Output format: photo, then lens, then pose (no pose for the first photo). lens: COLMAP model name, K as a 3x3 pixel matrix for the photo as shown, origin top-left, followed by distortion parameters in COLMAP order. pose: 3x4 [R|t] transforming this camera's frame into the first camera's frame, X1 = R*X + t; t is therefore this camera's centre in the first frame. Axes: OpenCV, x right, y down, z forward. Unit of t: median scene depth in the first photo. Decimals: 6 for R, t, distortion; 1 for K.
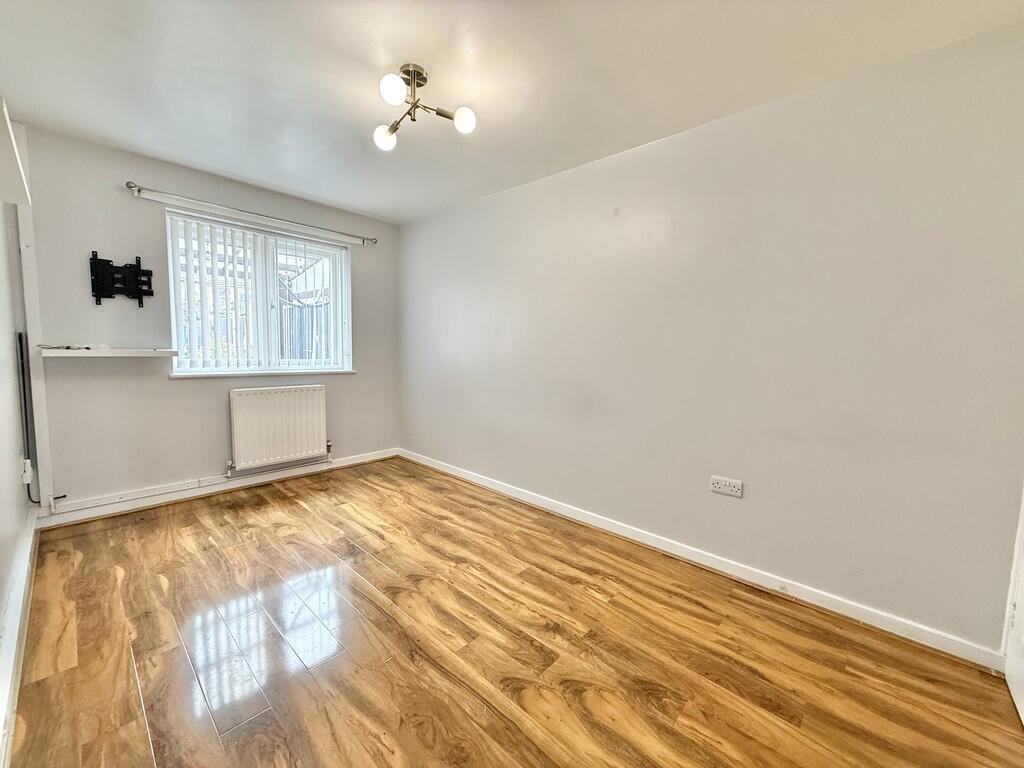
lens RADIAL K [[407.5, 0, 513.2], [0, 407.5, 386.0], [0, 0, 1]] dist [-0.000904, 0.000075]
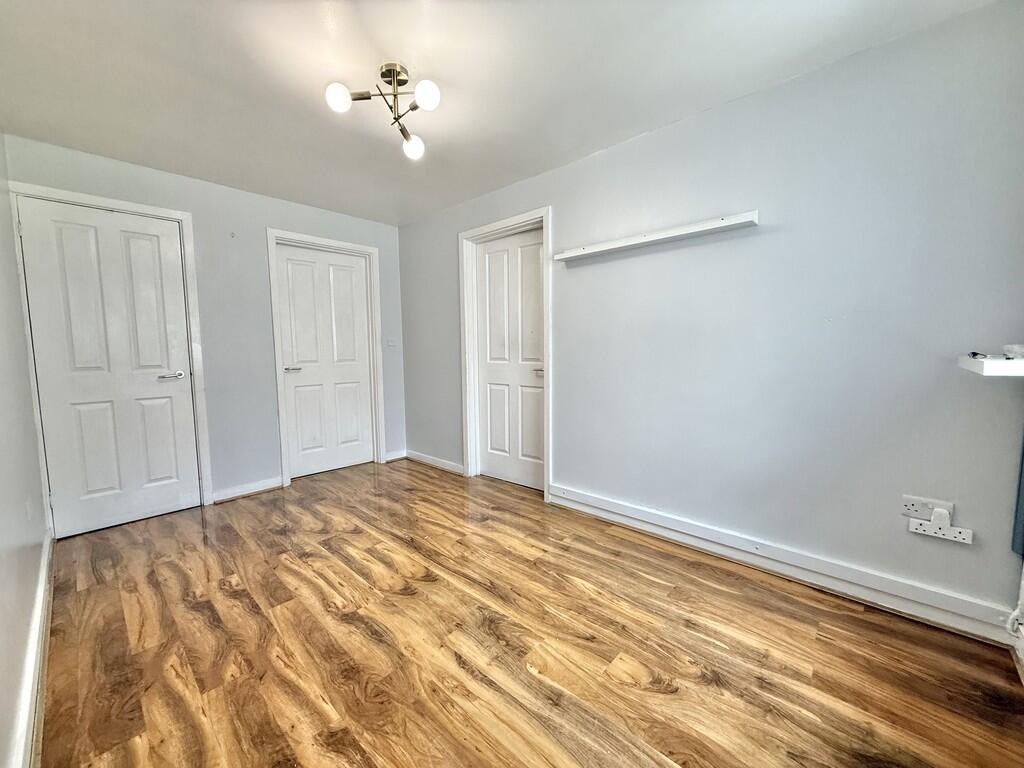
lens RADIAL K [[407.5, 0, 513.7], [0, 407.5, 385.4], [0, 0, 1]] dist [-0.000904, 0.000075]
pose [[-0.999879, -0.015149, 0.003602, -0.492389], [-0.014226, 0.982780, 0.184229, -0.174654], [-0.006331, 0.184155, -0.982877, 1.879549]]
